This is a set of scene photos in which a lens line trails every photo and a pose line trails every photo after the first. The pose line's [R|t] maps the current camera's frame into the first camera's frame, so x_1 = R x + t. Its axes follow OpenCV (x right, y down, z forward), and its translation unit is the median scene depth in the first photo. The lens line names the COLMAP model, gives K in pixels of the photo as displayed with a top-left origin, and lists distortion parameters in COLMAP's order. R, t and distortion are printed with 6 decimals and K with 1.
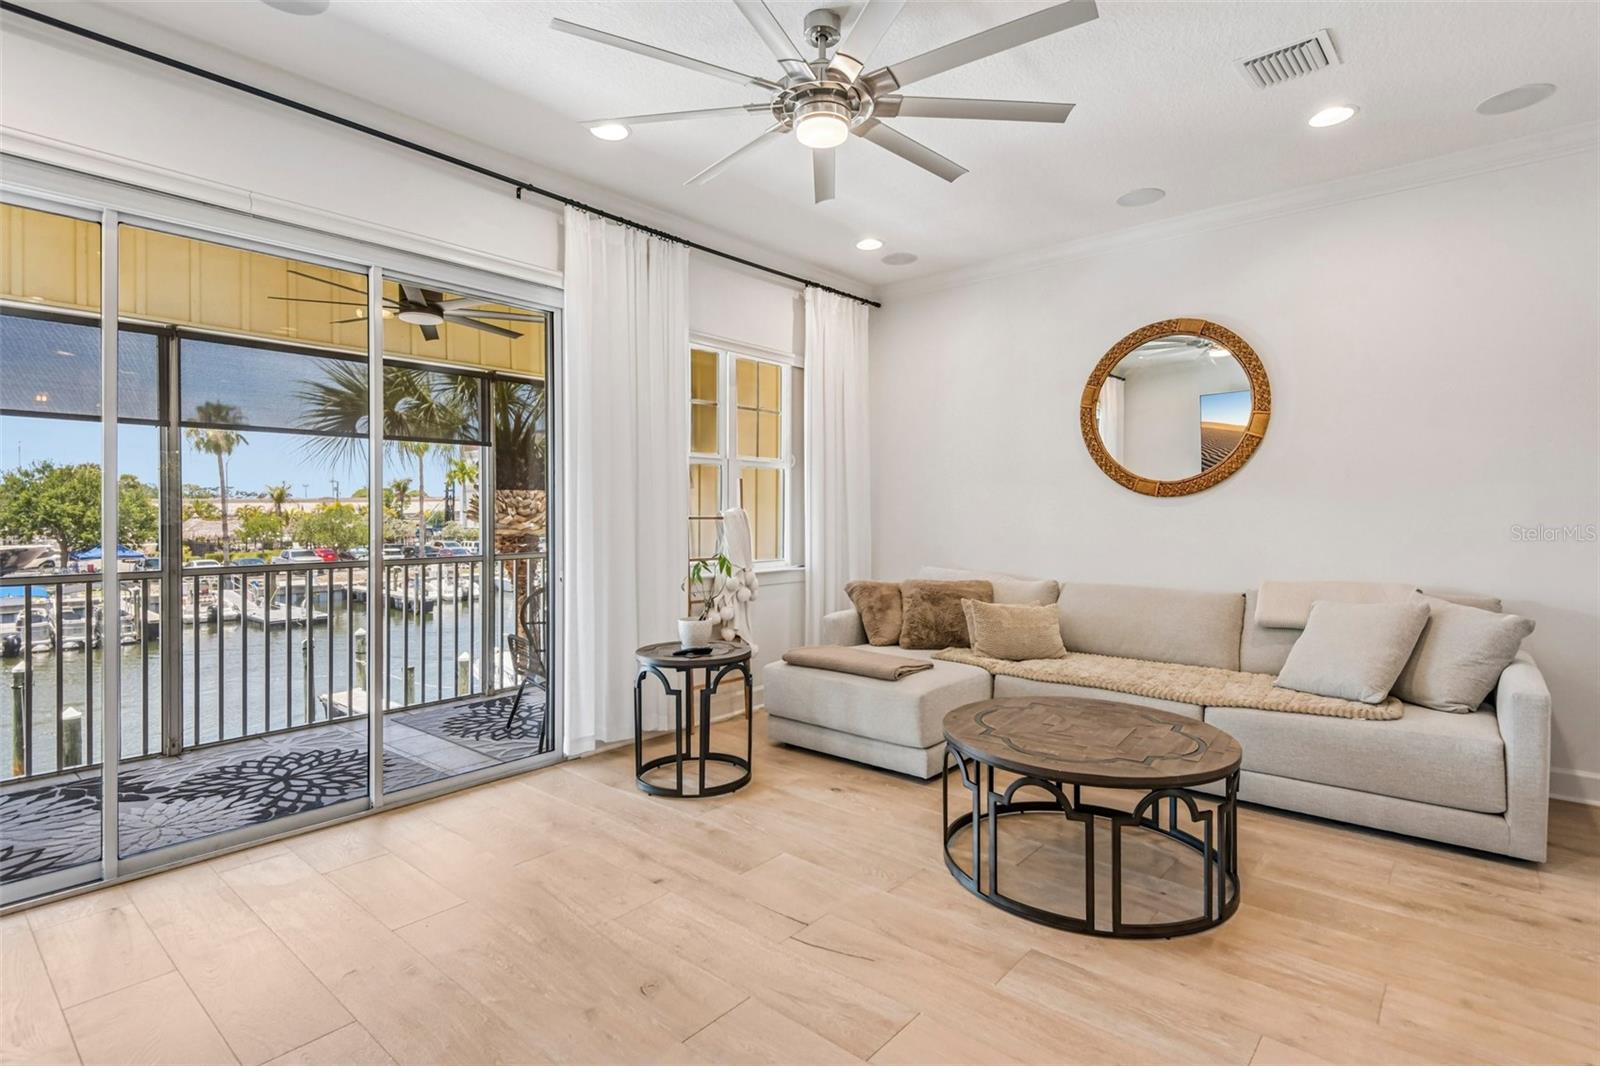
lens RADIAL K [[790.3, 0, 811.3], [0, 790.3, 508.3], [0, 0, 1]] dist [0.022807, -0.013993]
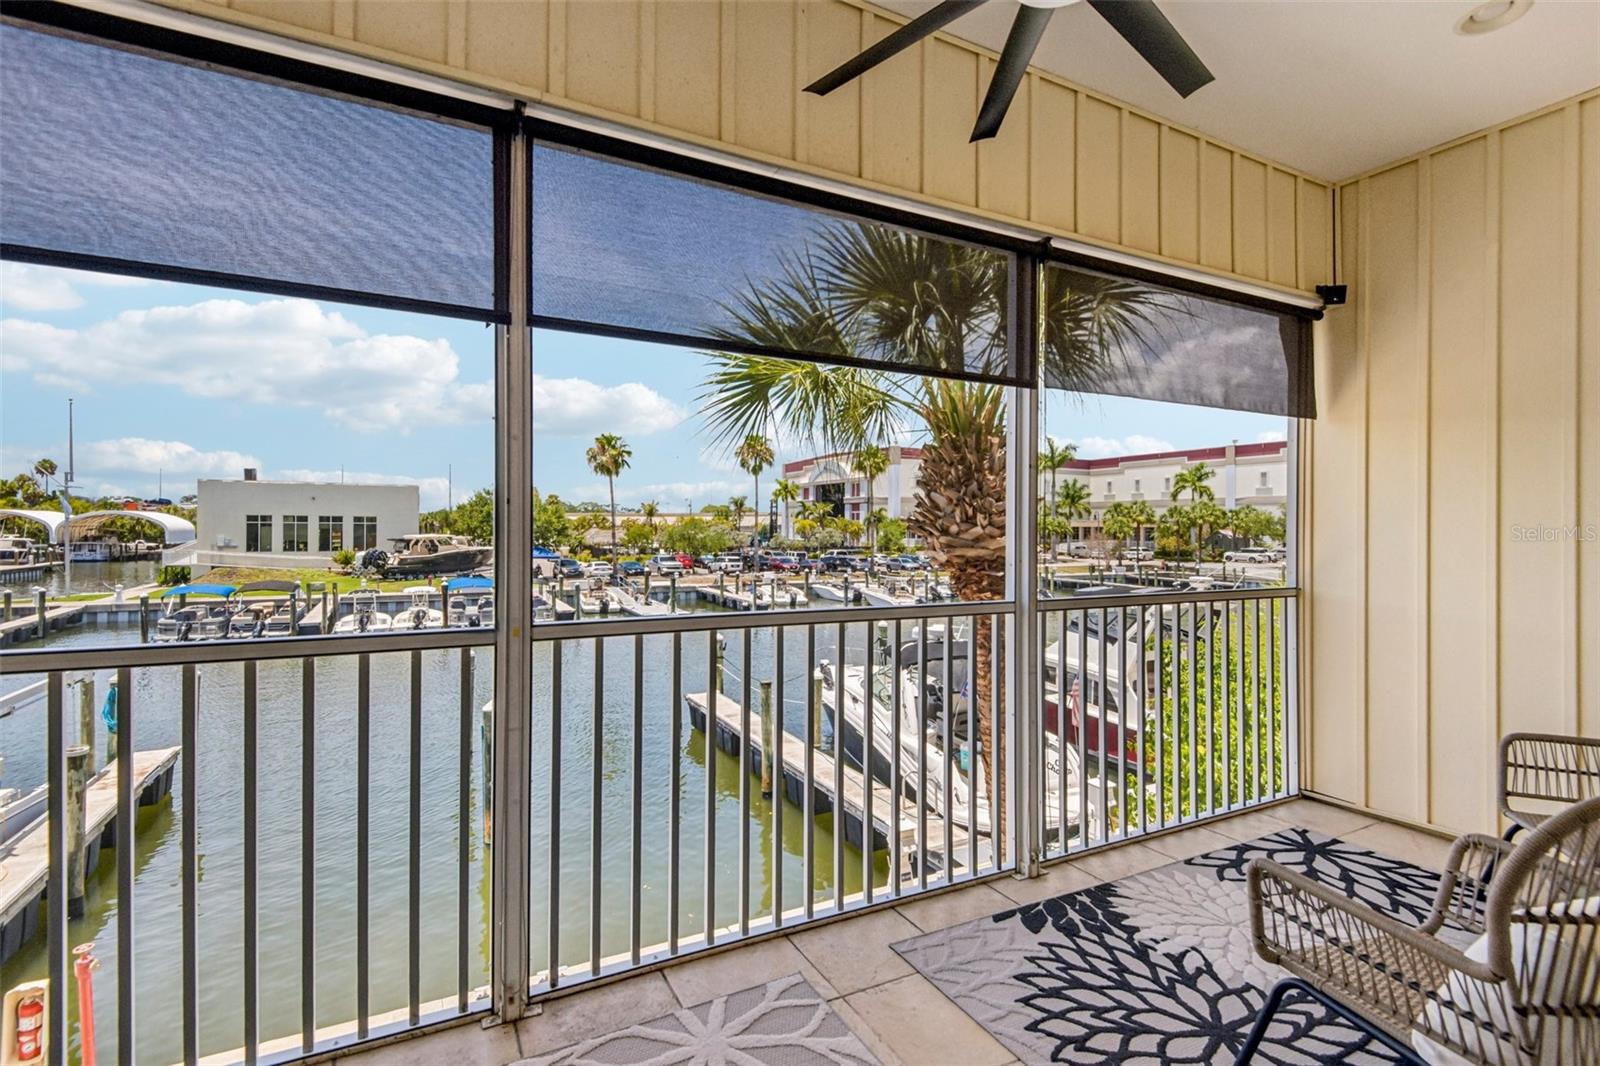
lens RADIAL K [[745.4, 0, 802.2], [0, 745.4, 523.8], [0, 0, 1]] dist [0.024132, -0.017494]
pose [[0.925812, 0.009684, -0.377859, -0.472968], [-0.009771, 0.999951, 0.001687, 0.012176], [0.377857, 0.002130, 0.925862, 0.649685]]
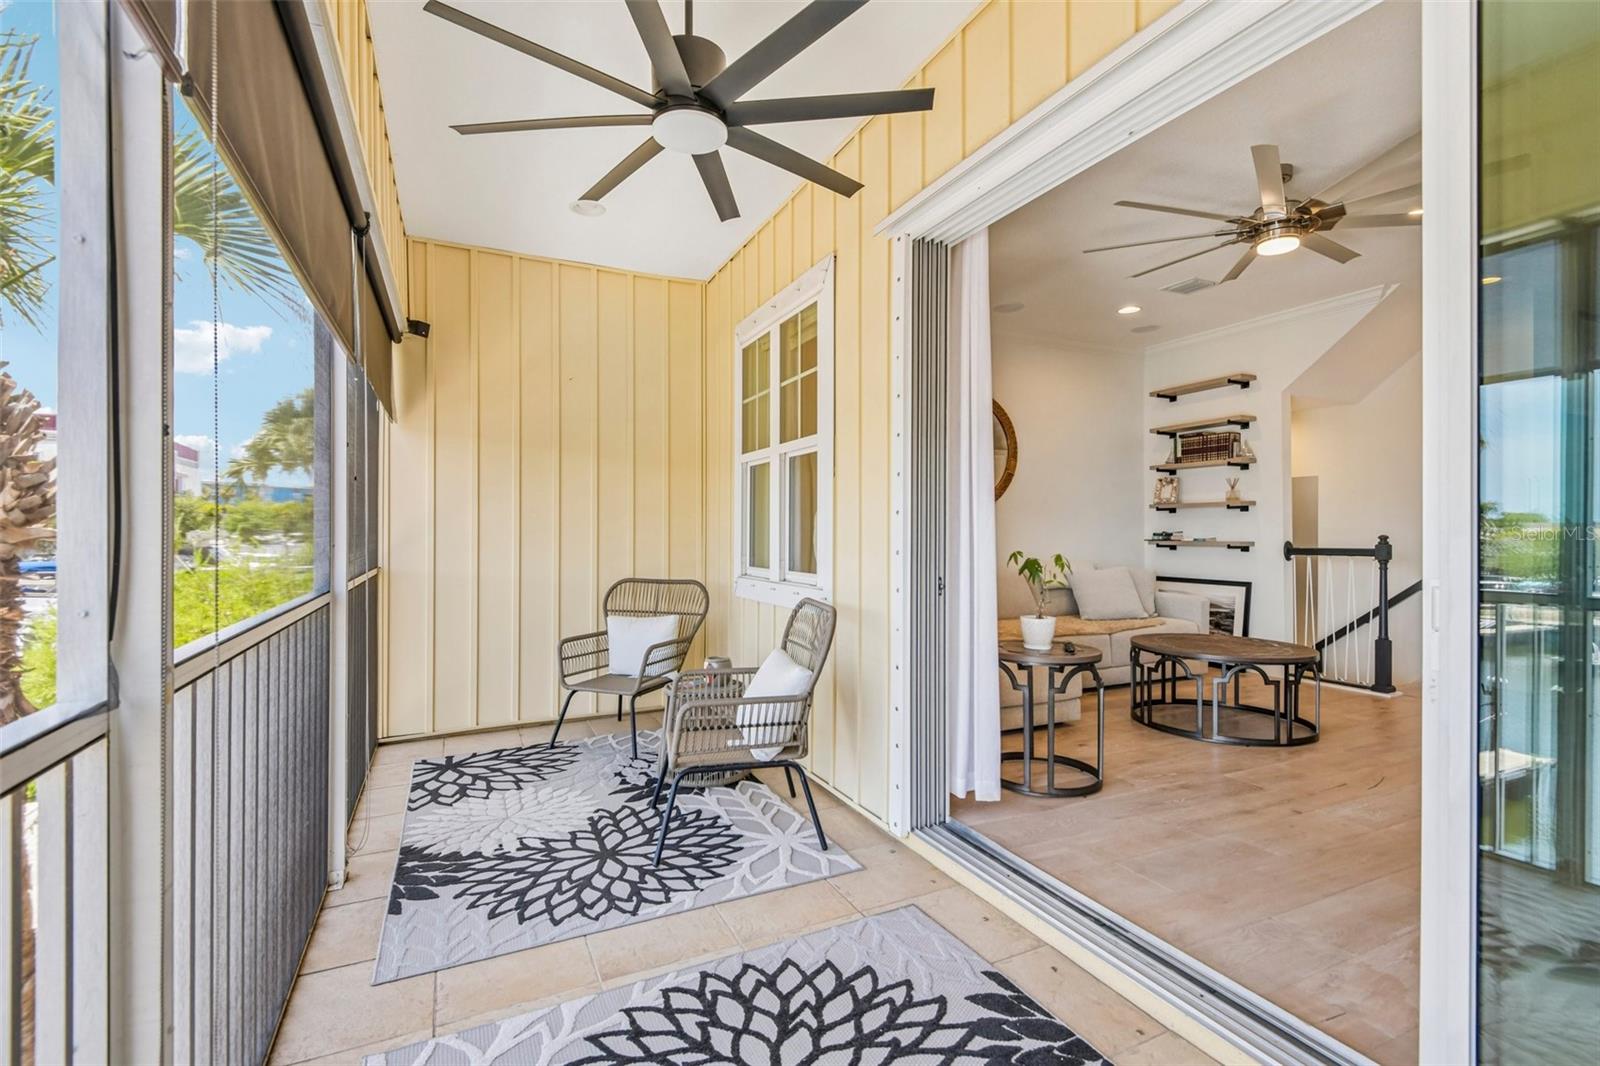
lens RADIAL K [[745.4, 0, 802.2], [0, 745.4, 523.8], [0, 0, 1]] dist [0.024132, -0.017494]
pose [[0.398462, 0.012775, 0.917096, -0.927654], [-0.010319, 0.999902, -0.009445, 0.026425], [-0.917127, -0.005700, 0.398555, 0.735705]]
